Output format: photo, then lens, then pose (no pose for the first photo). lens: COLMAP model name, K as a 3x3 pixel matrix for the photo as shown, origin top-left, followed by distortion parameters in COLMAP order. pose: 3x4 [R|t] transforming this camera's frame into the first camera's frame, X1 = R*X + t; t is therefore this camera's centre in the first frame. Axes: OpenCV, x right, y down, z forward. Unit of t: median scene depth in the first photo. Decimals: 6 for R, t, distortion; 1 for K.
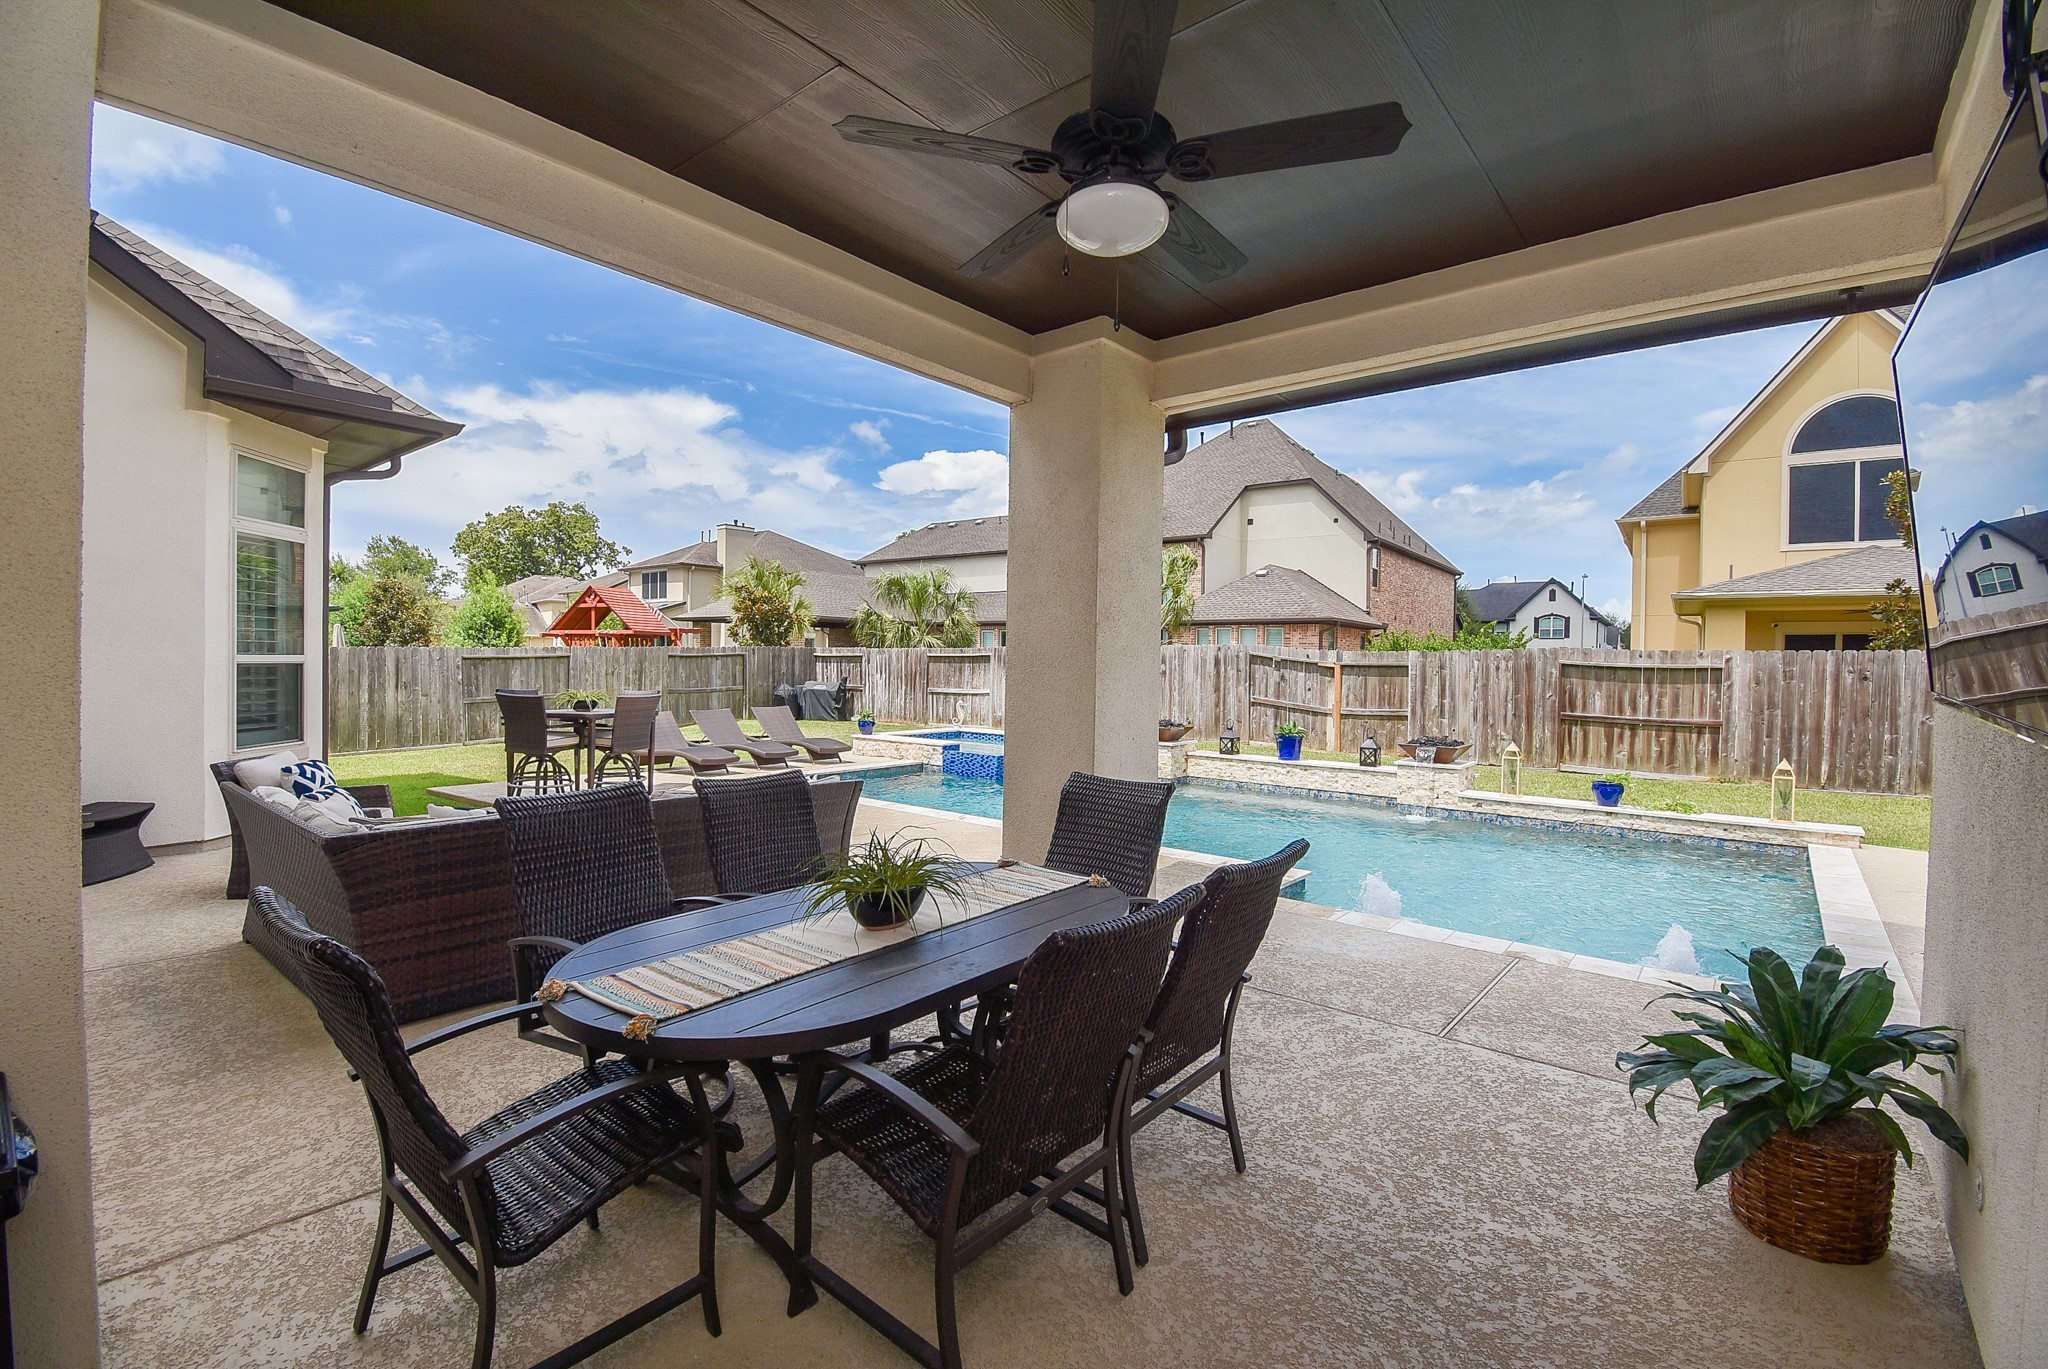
lens RADIAL K [[896.6, 0, 1022.8], [0, 896.6, 670.2], [0, 0, 1]] dist [0.018672, -0.025897]
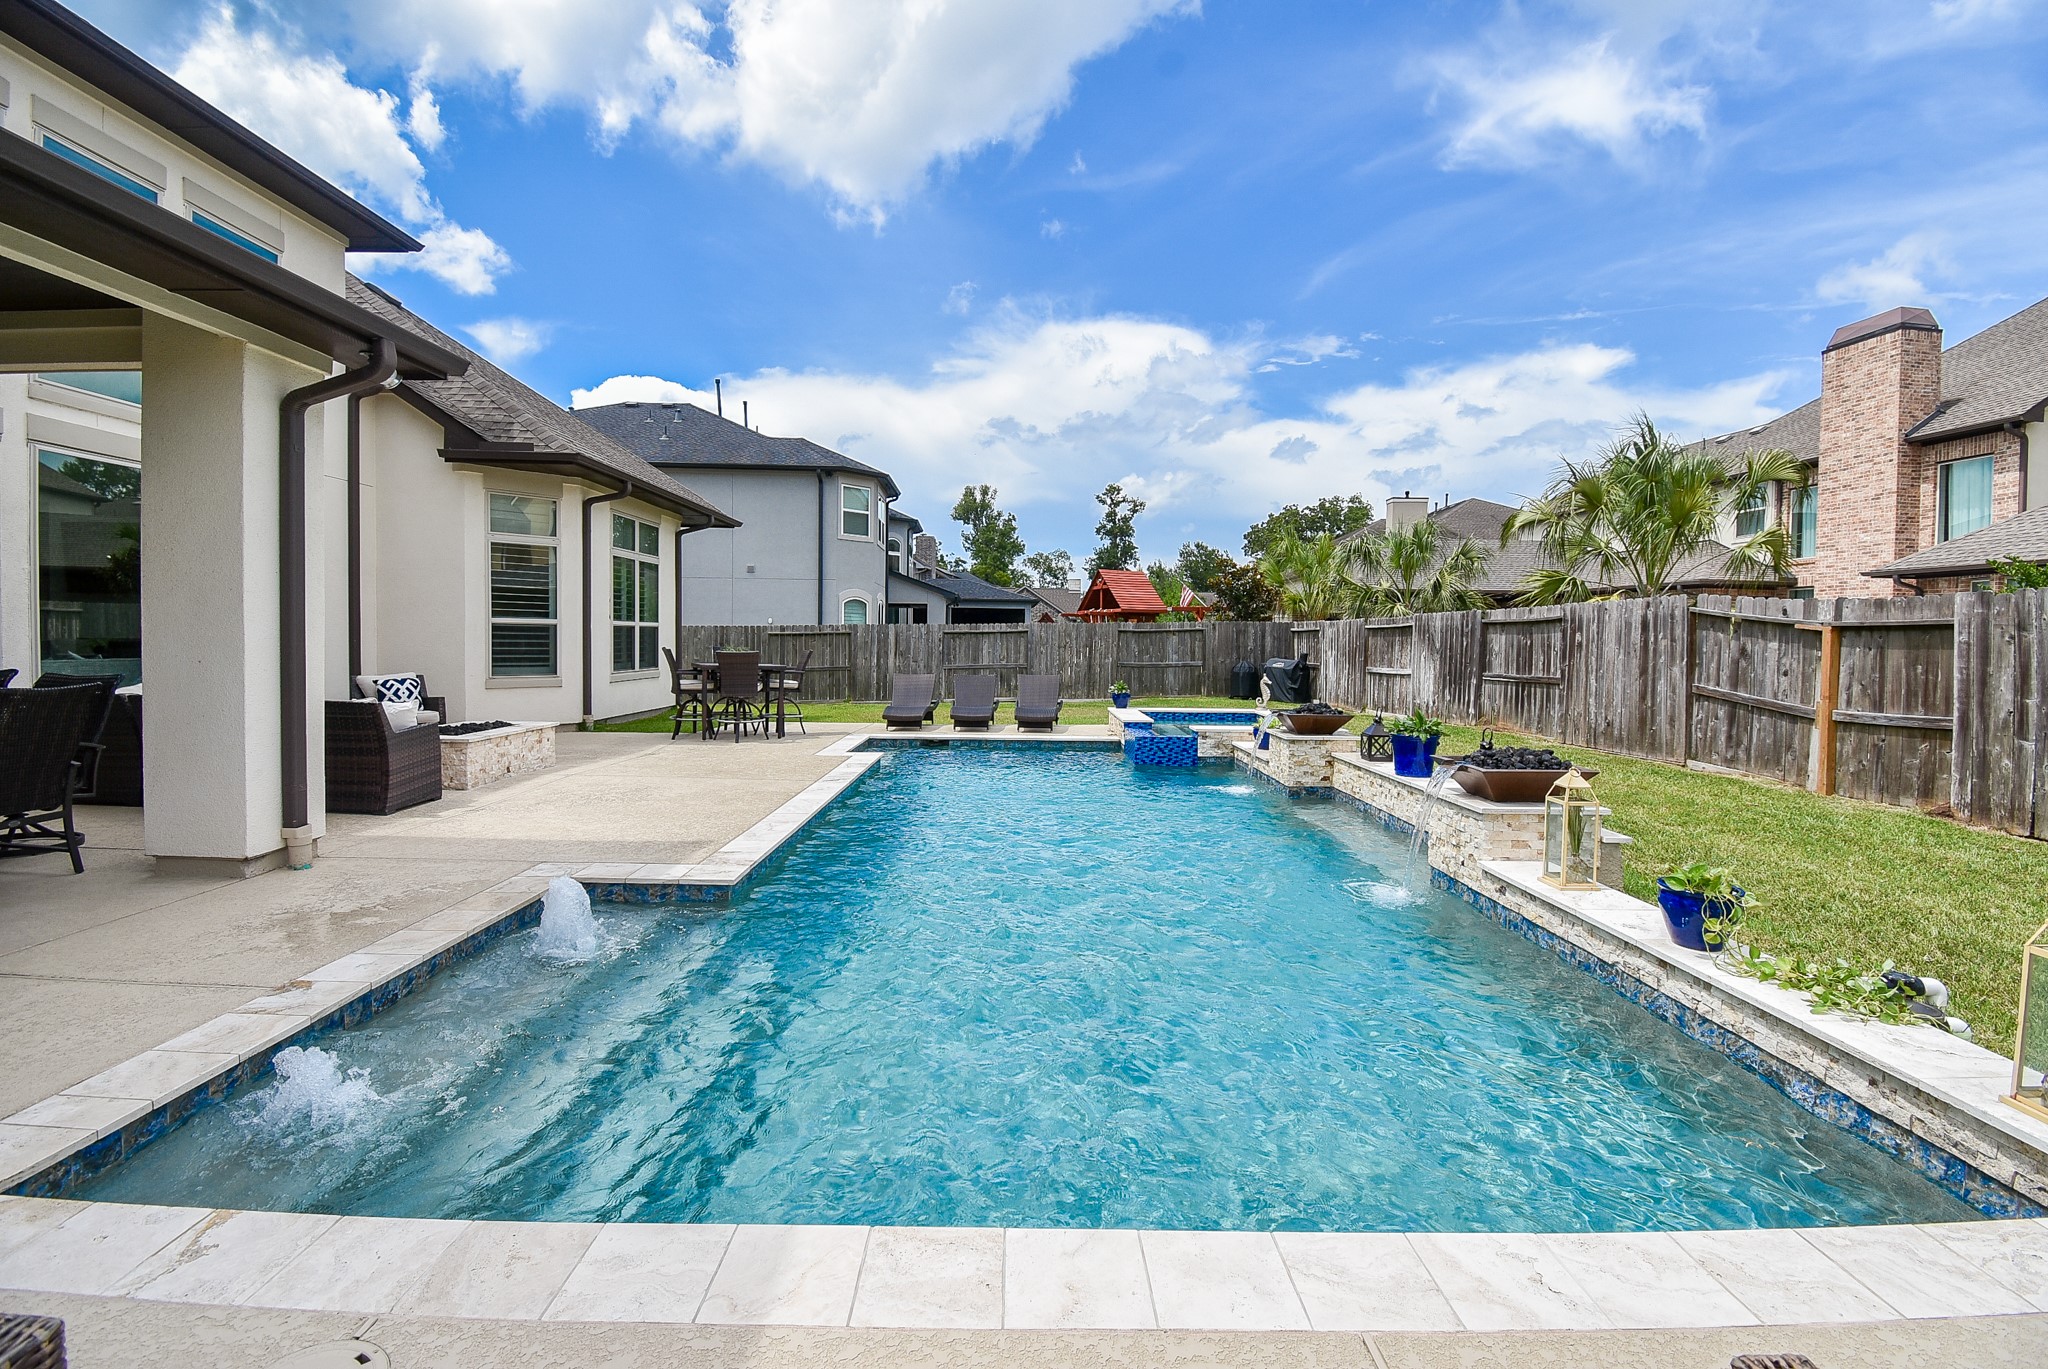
lens RADIAL K [[896.6, 0, 1022.8], [0, 896.6, 670.2], [0, 0, 1]] dist [0.018672, -0.025897]
pose [[0.640468, 0.022168, -0.767665, 0.517949], [-0.012576, 0.999752, 0.018377, 0.018167], [0.767882, -0.002116, 0.640588, 0.355461]]
